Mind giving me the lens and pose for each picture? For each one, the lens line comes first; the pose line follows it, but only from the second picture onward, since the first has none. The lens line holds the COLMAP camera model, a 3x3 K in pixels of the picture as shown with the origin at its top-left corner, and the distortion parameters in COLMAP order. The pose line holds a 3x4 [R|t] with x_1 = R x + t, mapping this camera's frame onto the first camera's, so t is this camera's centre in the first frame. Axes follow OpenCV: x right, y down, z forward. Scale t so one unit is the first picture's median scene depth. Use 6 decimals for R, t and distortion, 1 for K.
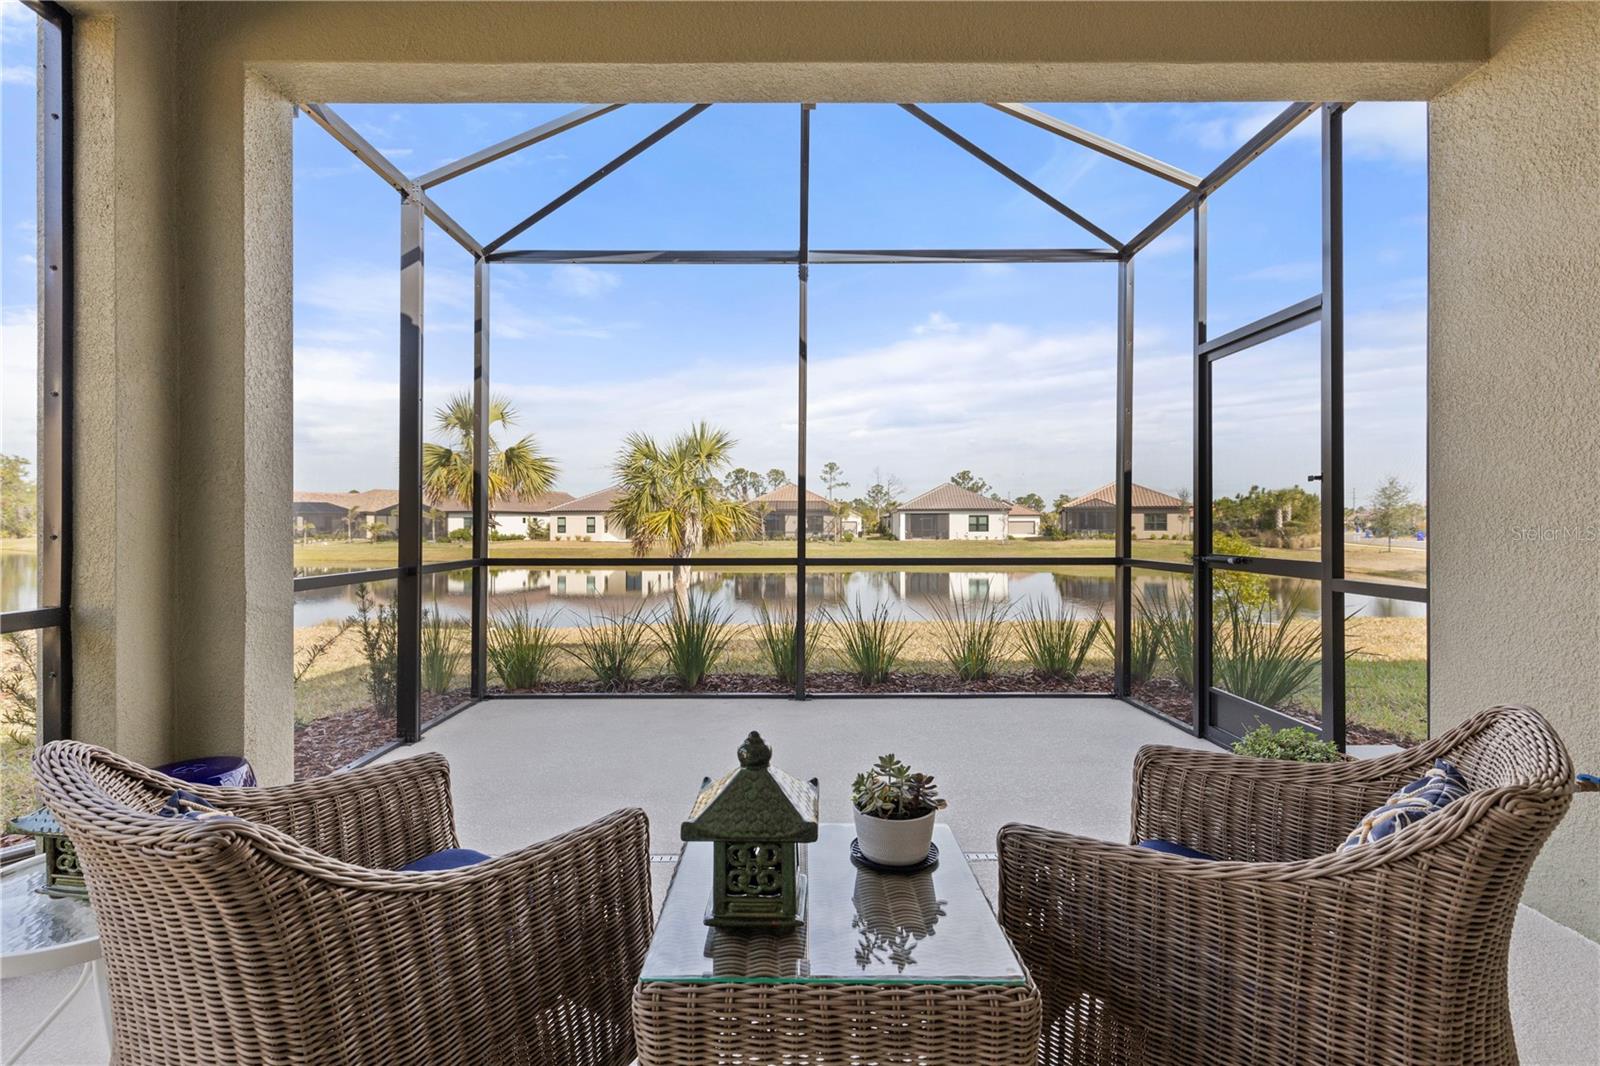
lens RADIAL K [[722.0, 0, 795.3], [0, 722.0, 523.6], [0, 0, 1]] dist [0.001311, -0.000301]
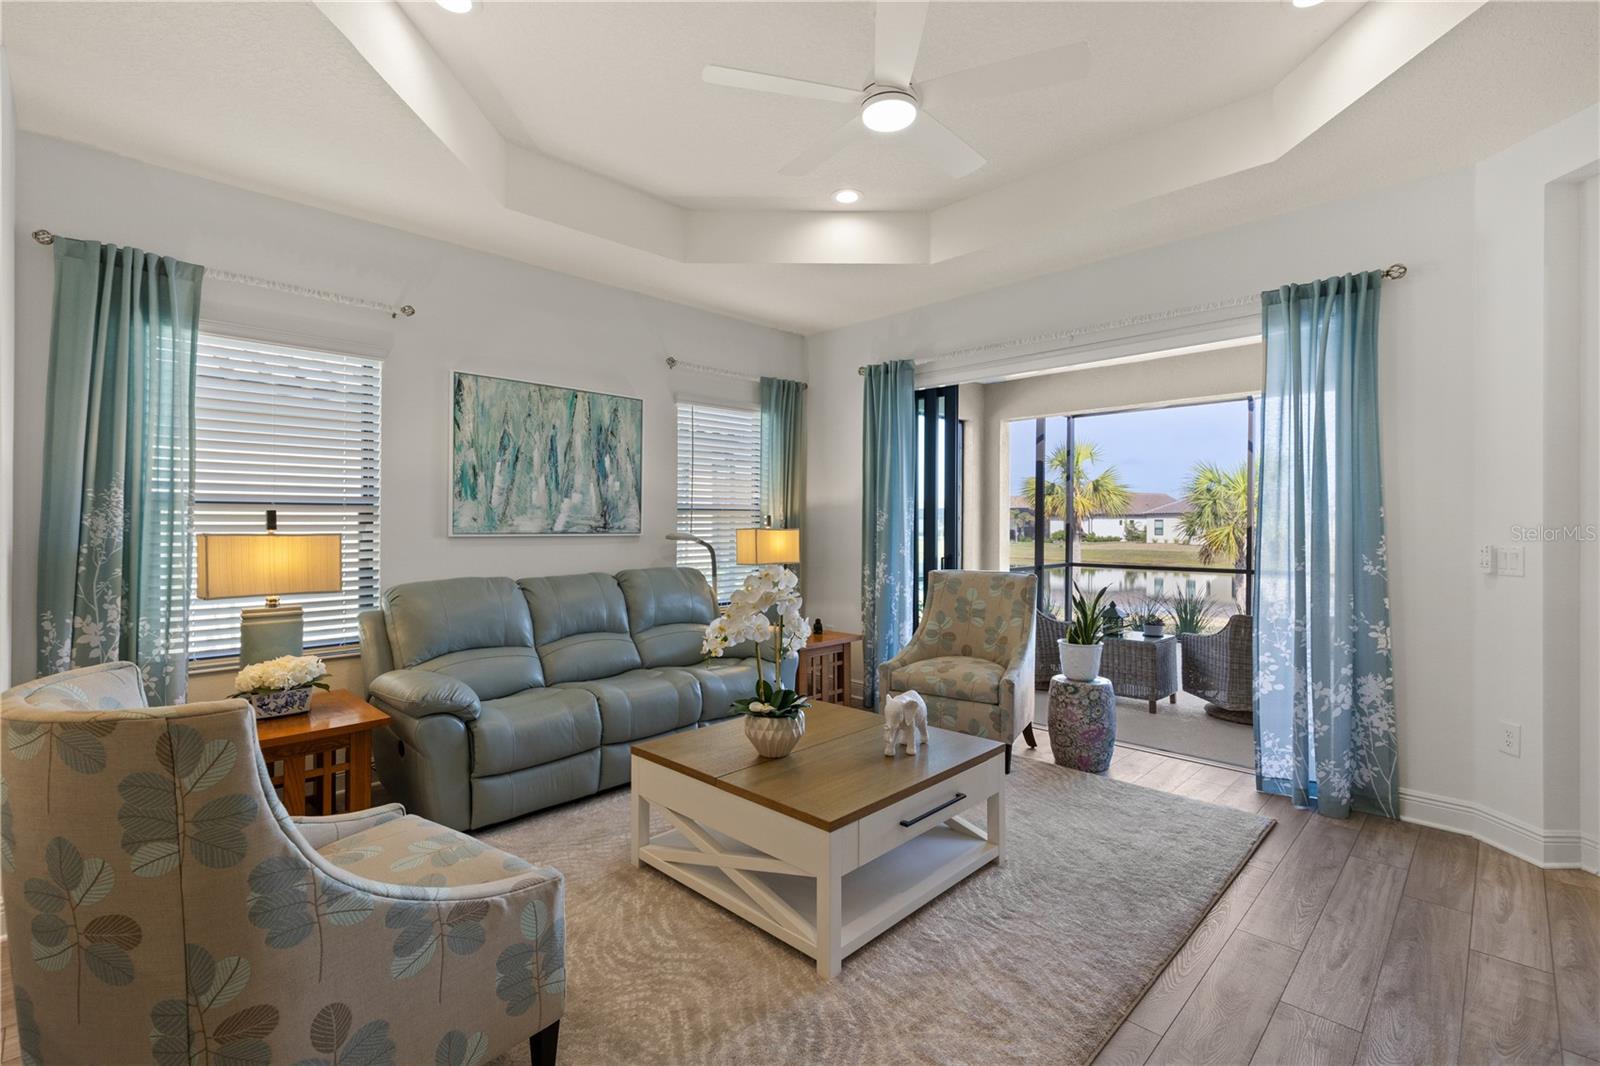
lens RADIAL K [[725.1, 0, 796.0], [0, 725.1, 530.2], [0, 0, 1]] dist [0.006043, -0.000084]
pose [[0.707850, 0.007446, -0.706324, 0.054314], [-0.000581, 0.999950, 0.009959, -0.007284], [0.706363, -0.006639, 0.707819, -0.116247]]
